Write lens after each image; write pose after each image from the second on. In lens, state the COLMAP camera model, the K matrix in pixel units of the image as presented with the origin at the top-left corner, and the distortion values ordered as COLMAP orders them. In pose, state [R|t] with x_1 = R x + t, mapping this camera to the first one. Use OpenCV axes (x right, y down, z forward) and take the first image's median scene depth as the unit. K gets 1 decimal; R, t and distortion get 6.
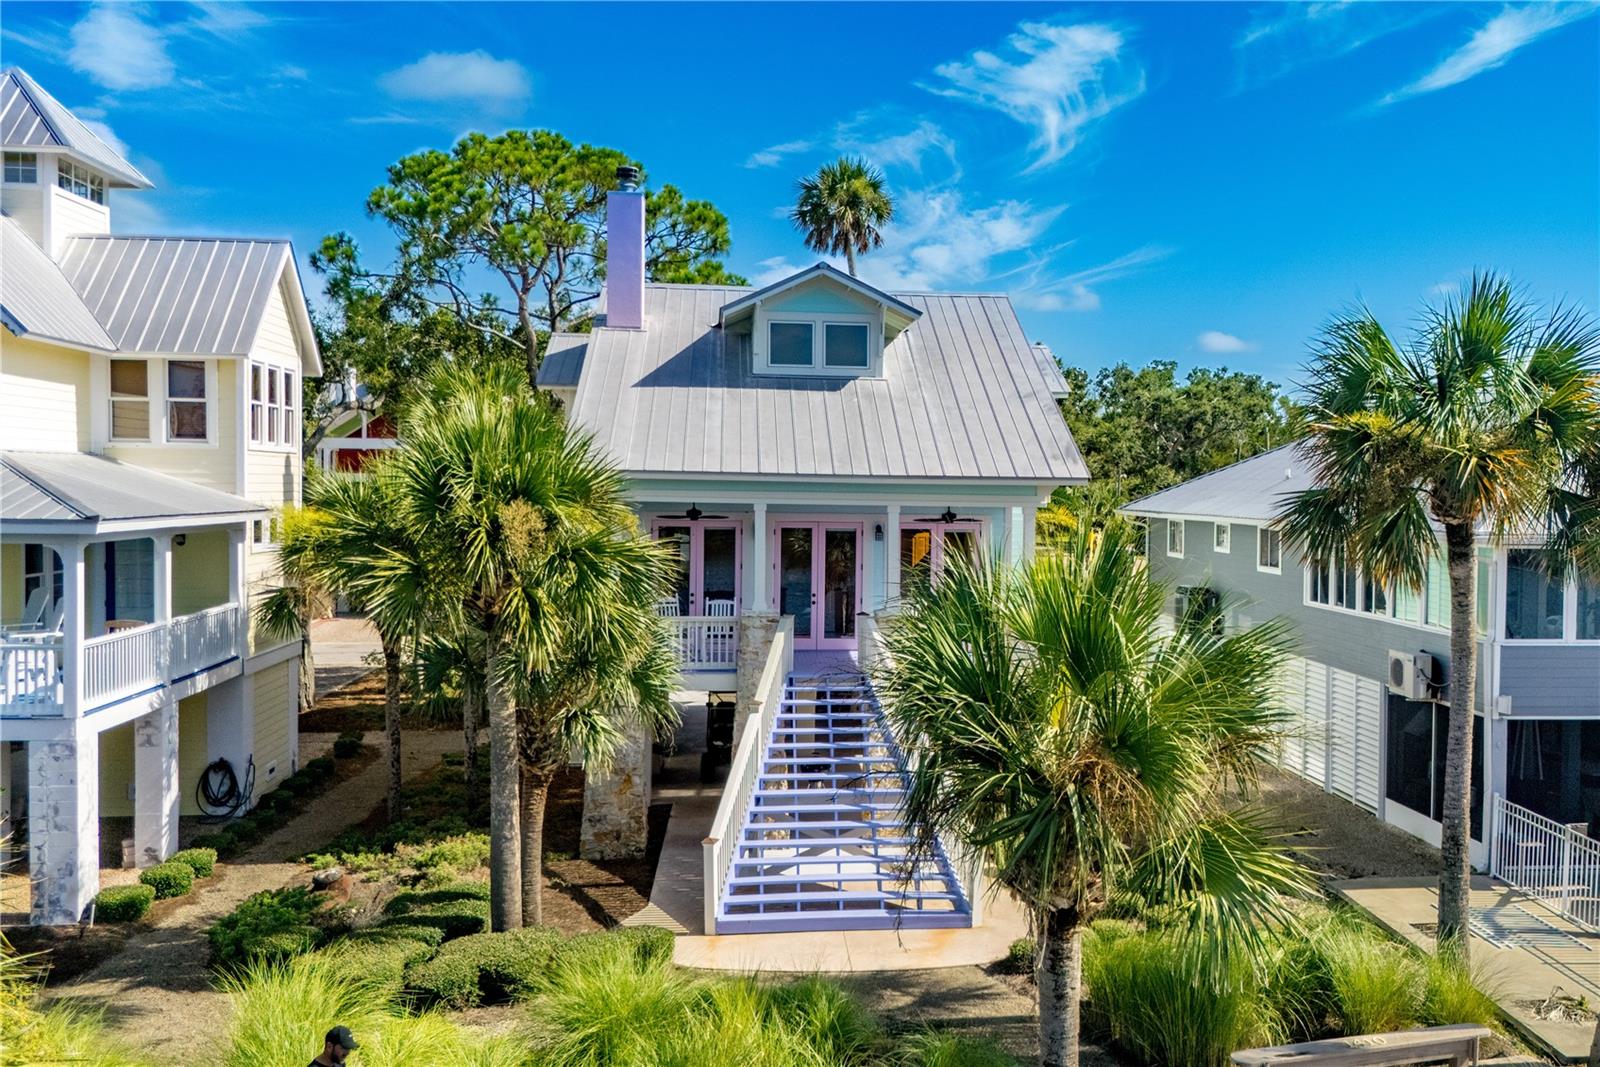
lens RADIAL K [[1439.0, 0, 875.3], [0, 1439.0, 528.4], [0, 0, 1]] dist [0.105574, -0.099861]
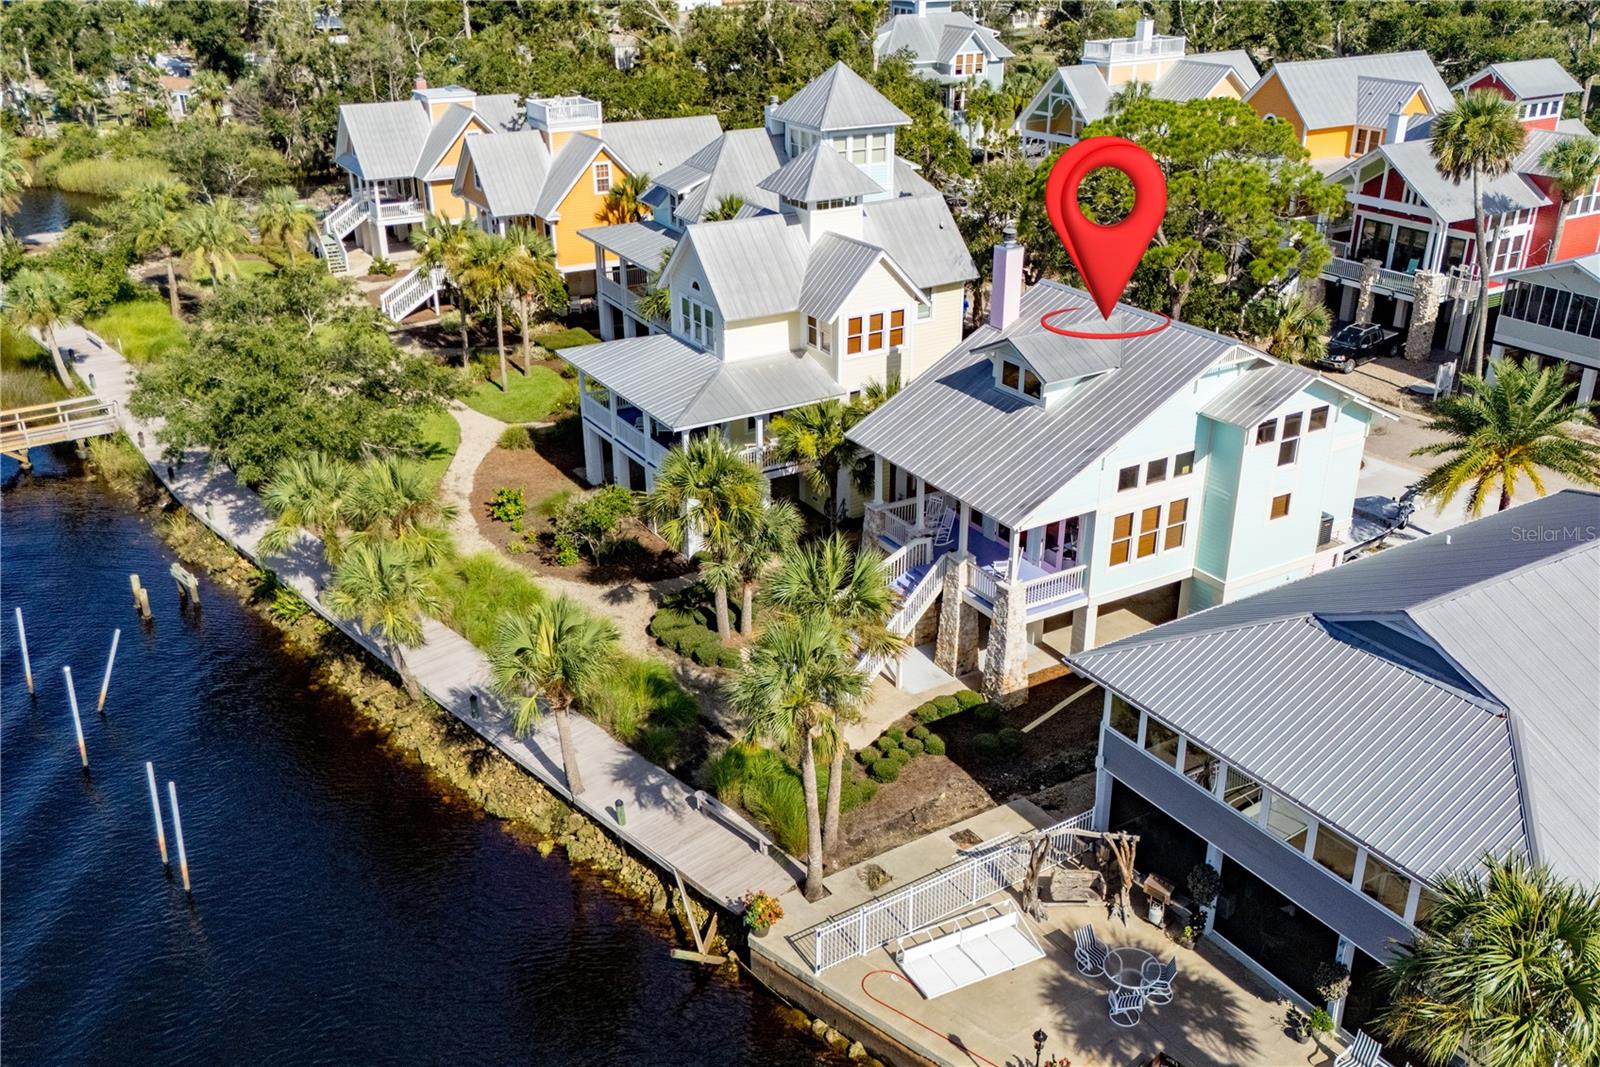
lens RADIAL K [[1431.9, 0, 800.0], [0, 1431.9, 533.5], [0, 0, 1]] dist [0.128093, -0.192980]
pose [[0.433676, 0.361162, -0.825522, 1.320461], [-0.022043, 0.920137, 0.390975, -0.628336], [0.900799, -0.151359, 0.407003, 0.086668]]
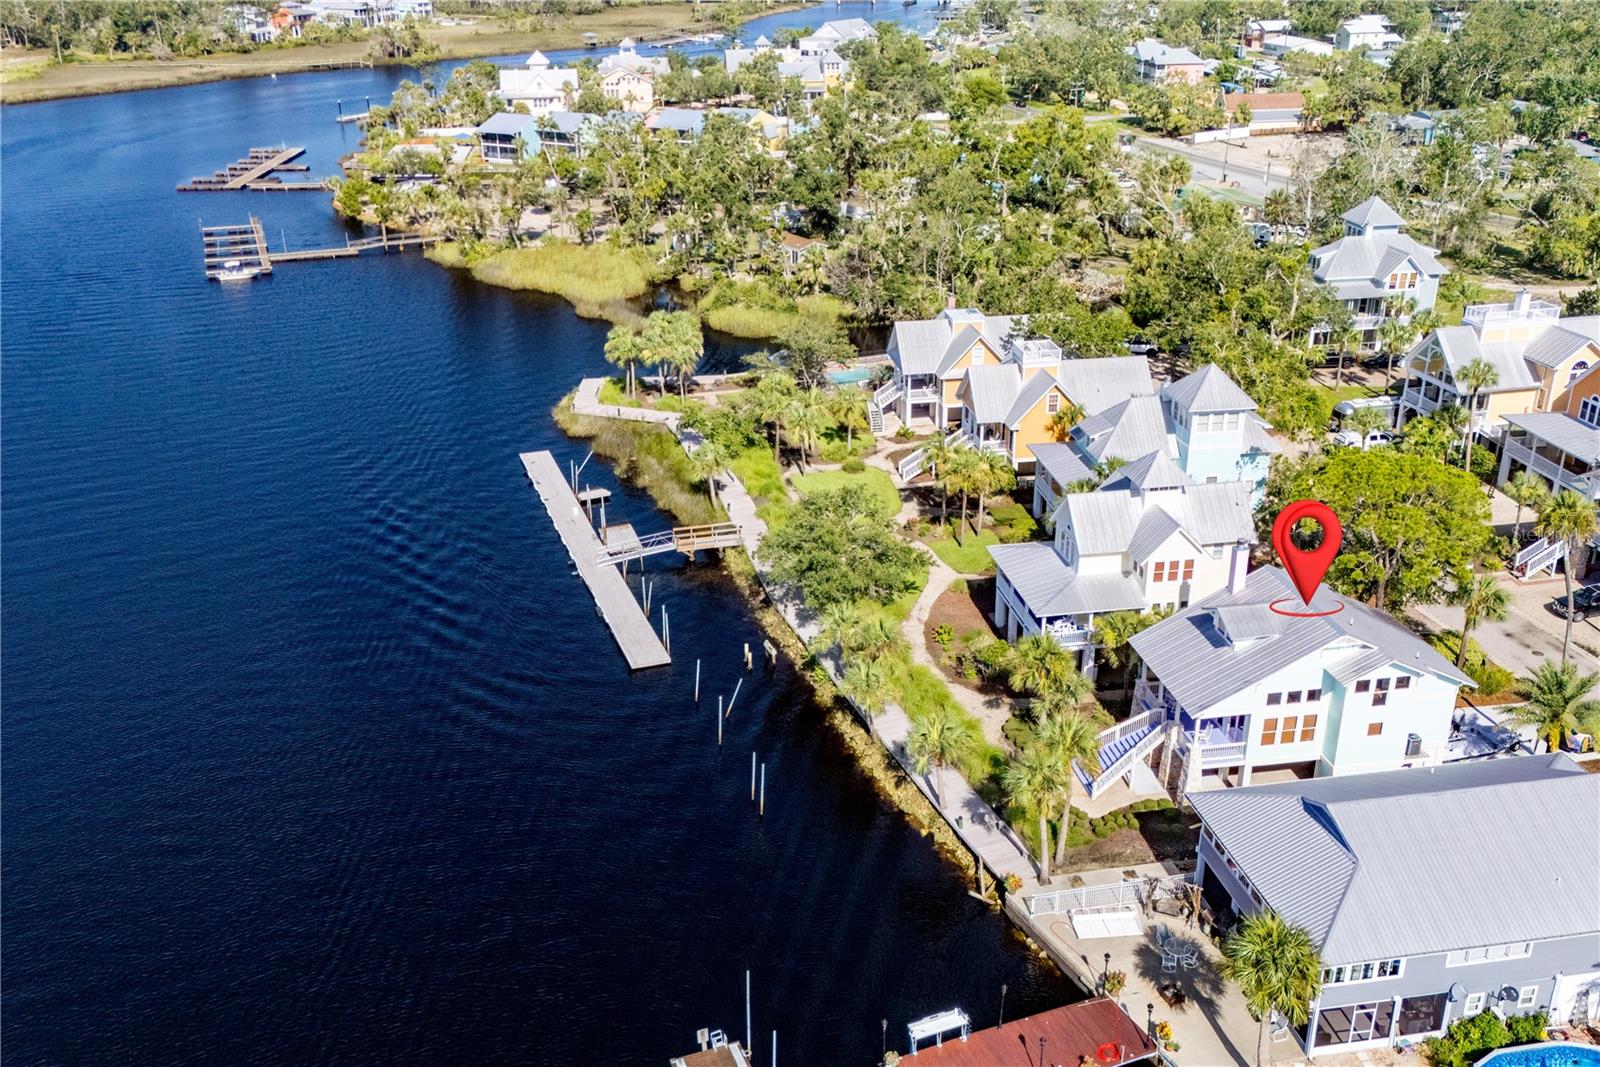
lens RADIAL K [[1419.1, 0, 800.0], [0, 1419.1, 533.5], [0, 0, 1]] dist [0.134808, -0.284045]
pose [[0.074103, 0.387694, -0.918805, 2.579026], [-0.021479, 0.921744, 0.387203, -1.469632], [0.997019, -0.008958, 0.076631, -0.073101]]
